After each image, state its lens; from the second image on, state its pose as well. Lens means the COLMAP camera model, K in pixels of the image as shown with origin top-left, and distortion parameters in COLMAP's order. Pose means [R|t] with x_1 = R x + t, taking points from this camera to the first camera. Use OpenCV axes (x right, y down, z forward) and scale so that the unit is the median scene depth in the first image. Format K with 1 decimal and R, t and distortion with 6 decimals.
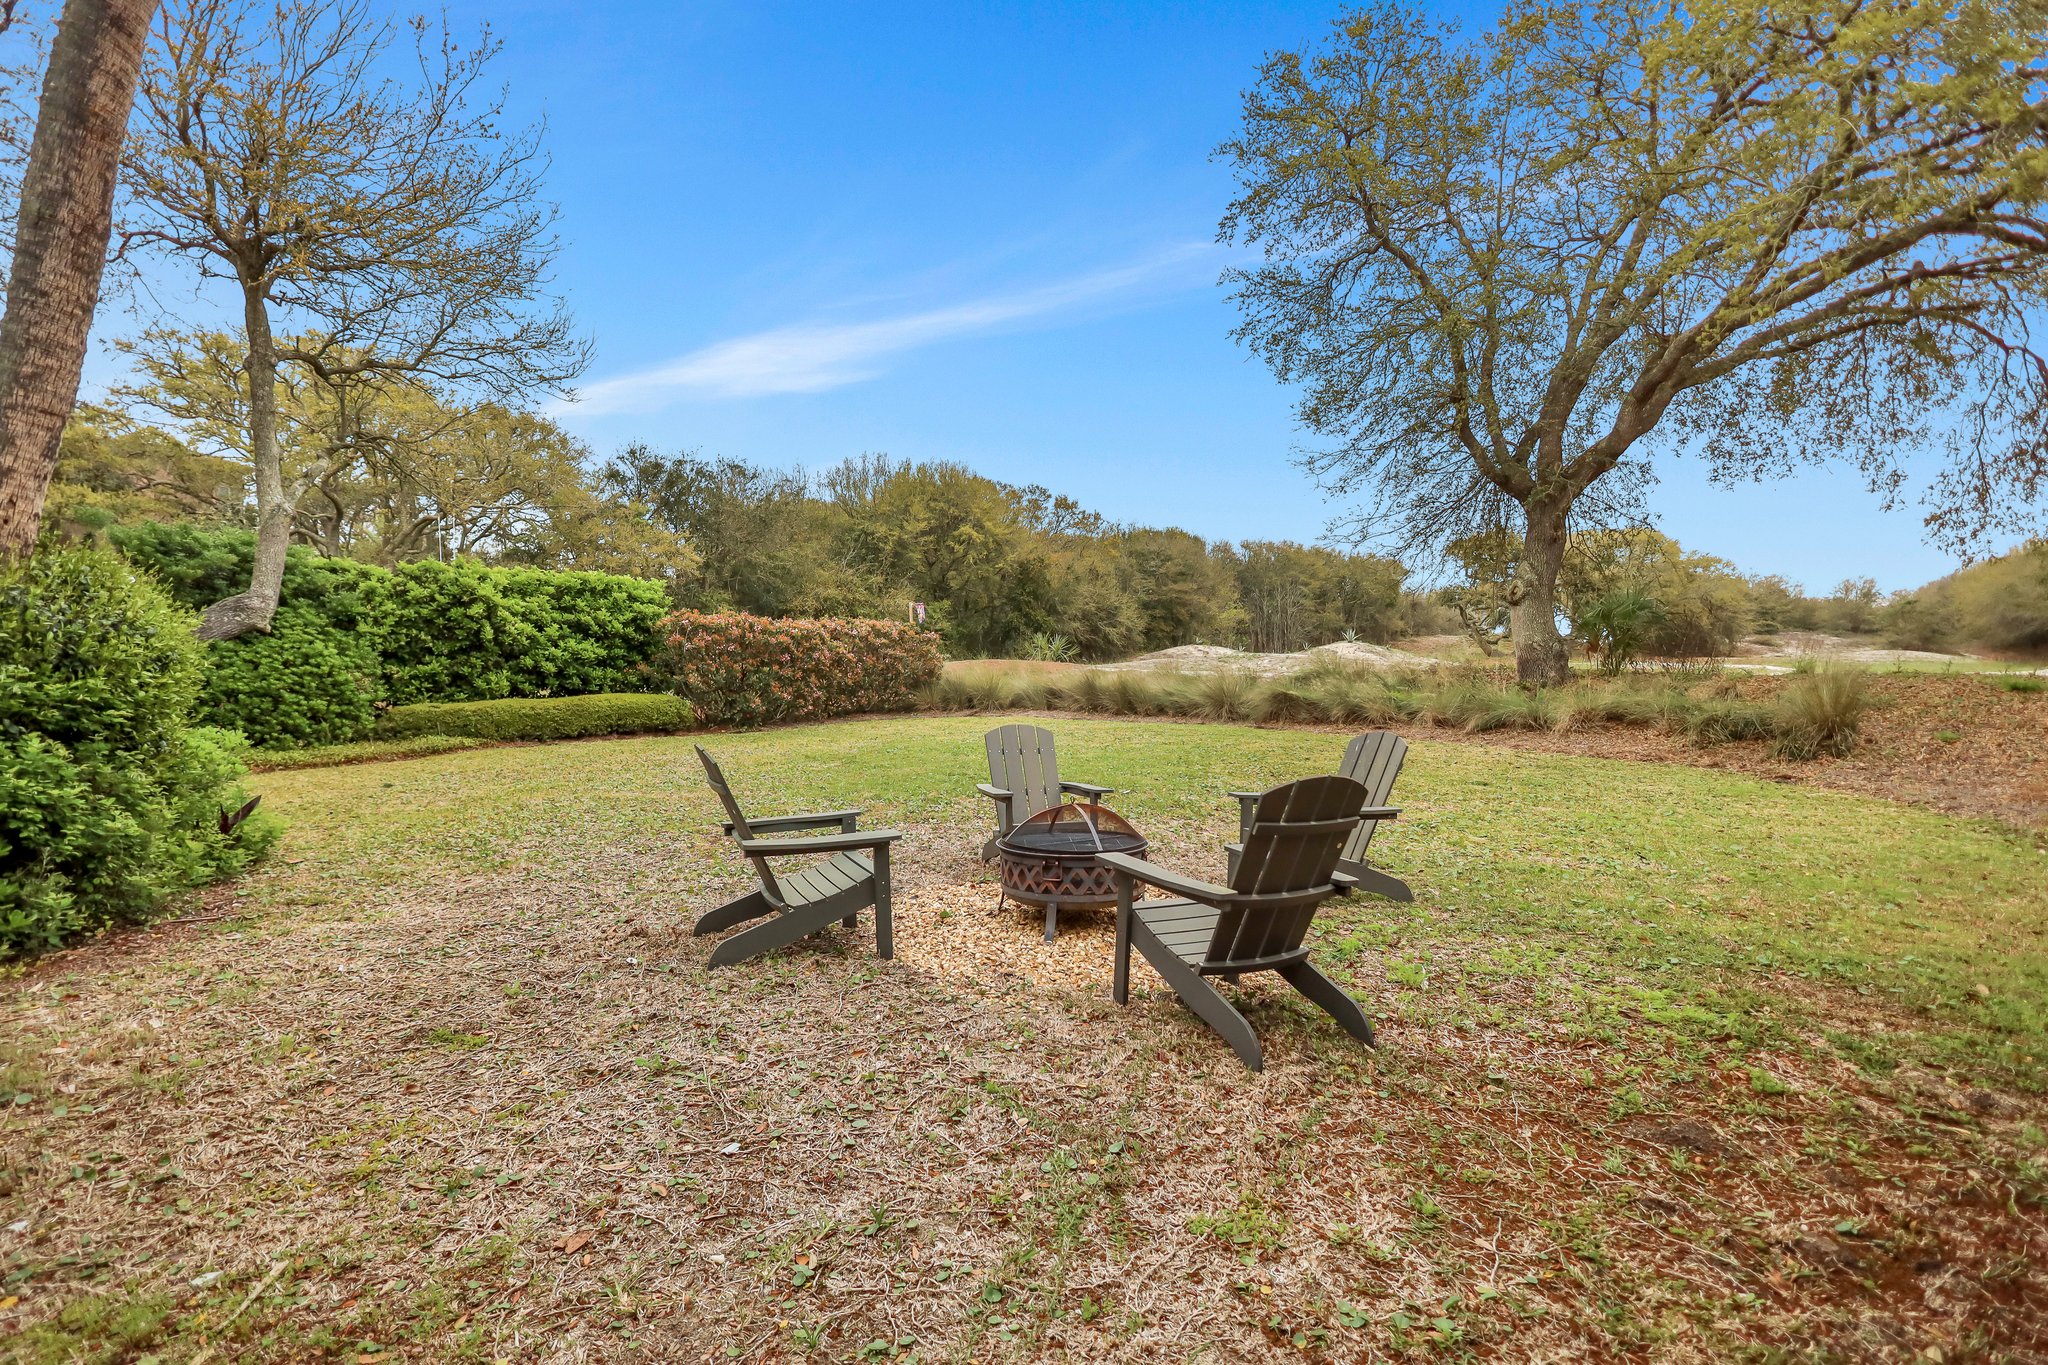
lens RADIAL K [[956.8, 0, 1027.9], [0, 956.8, 672.9], [0, 0, 1]] dist [0.000562, 0.001462]
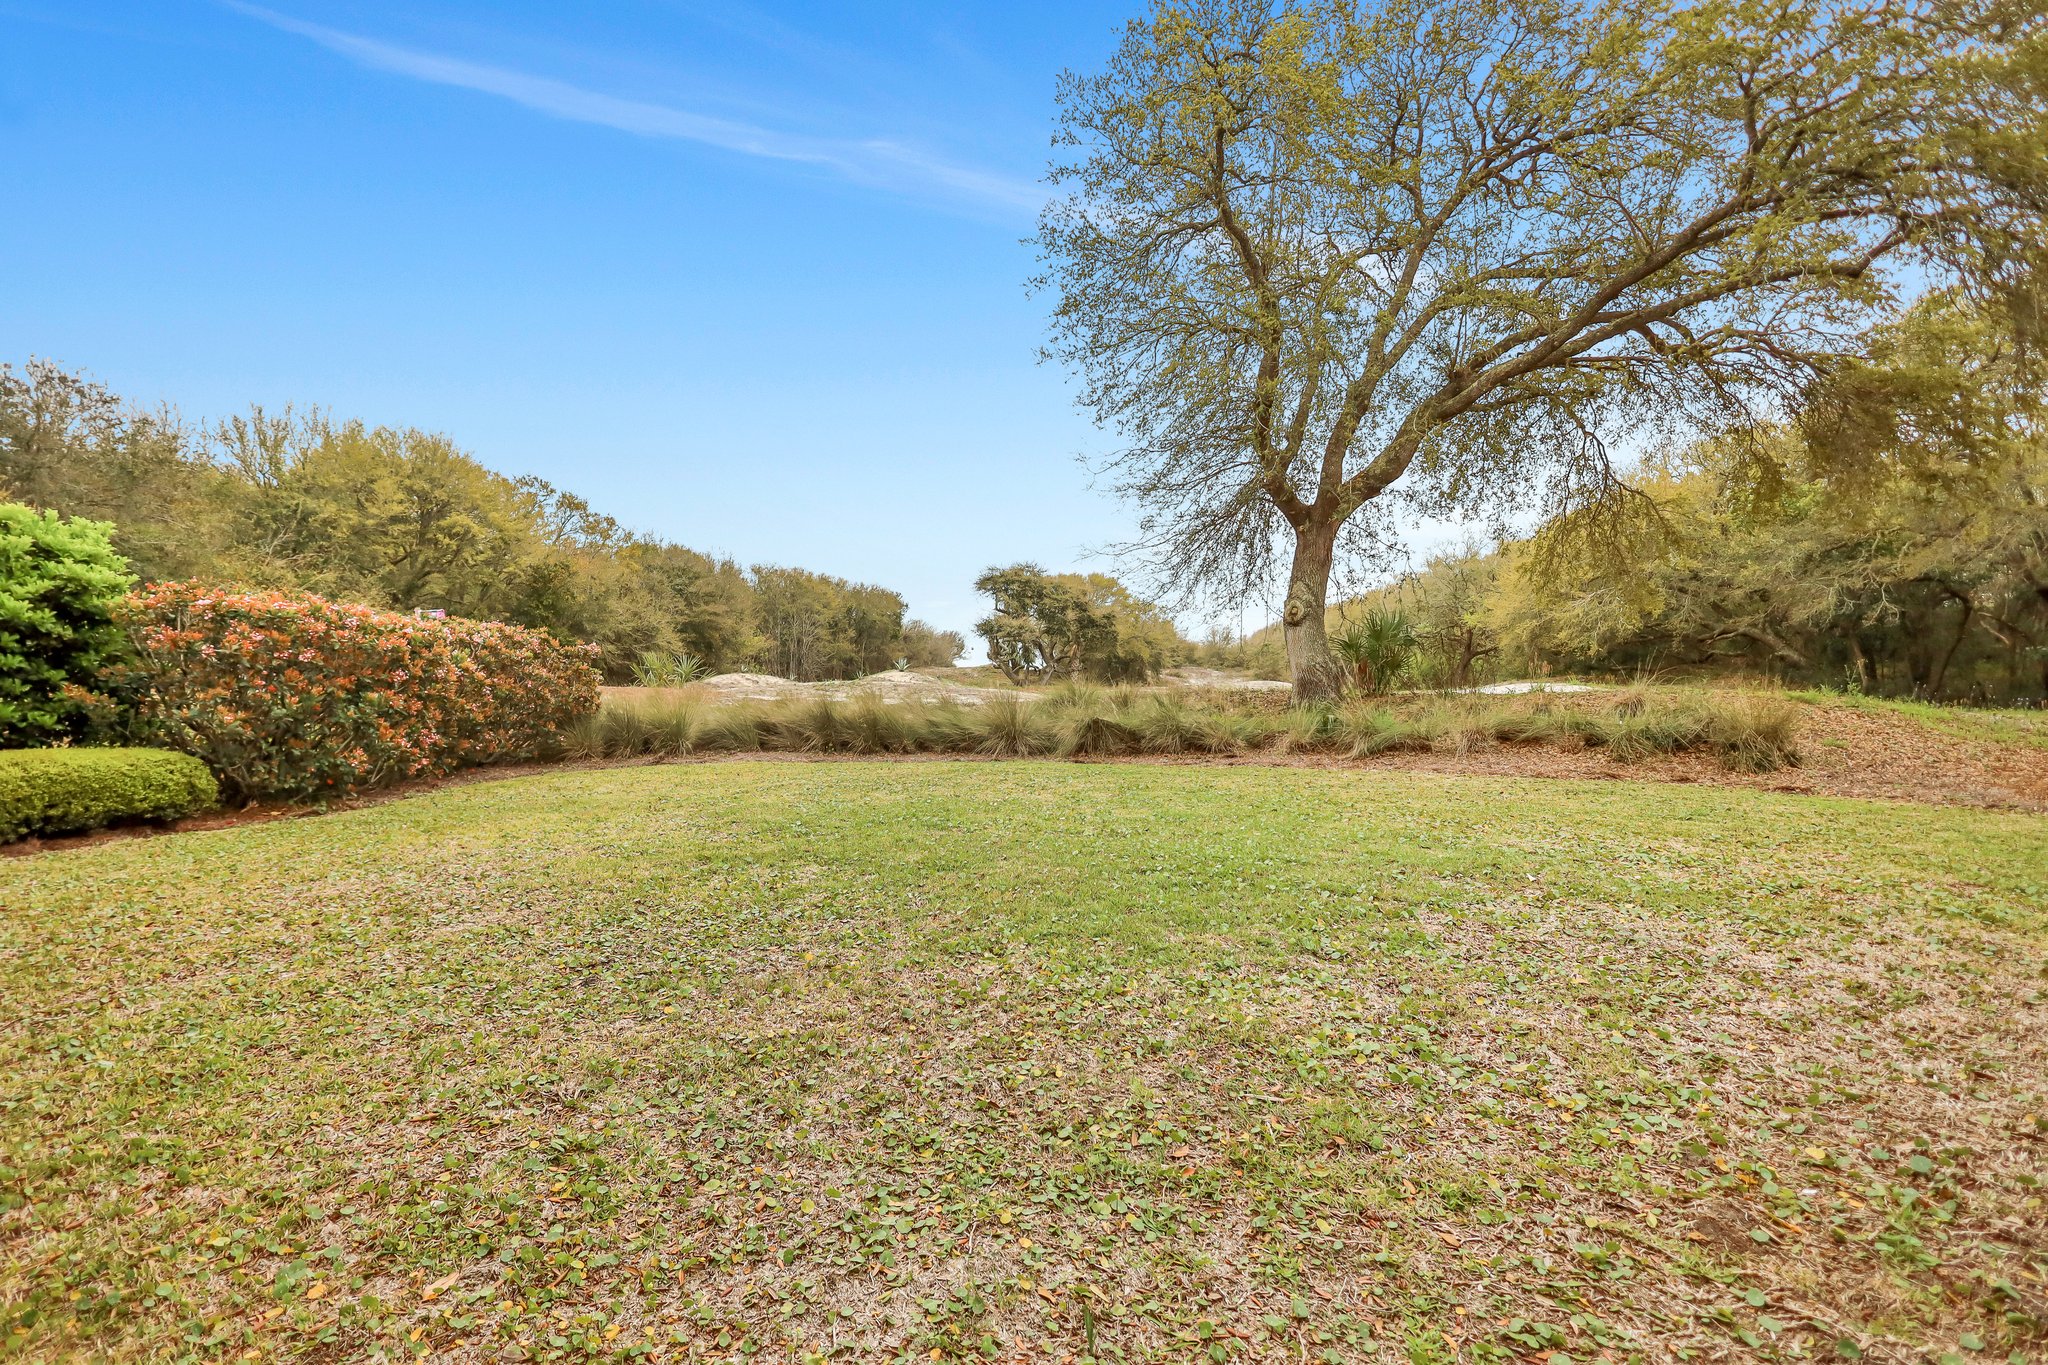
lens RADIAL K [[956.8, 0, 1026.5], [0, 956.8, 692.9], [0, 0, 1]] dist [0.000562, 0.001462]
pose [[0.849905, -0.005481, 0.526907, -0.137006], [0.012184, 0.999883, -0.009253, 0.002179], [-0.526795, 0.014284, 0.849872, 0.183073]]
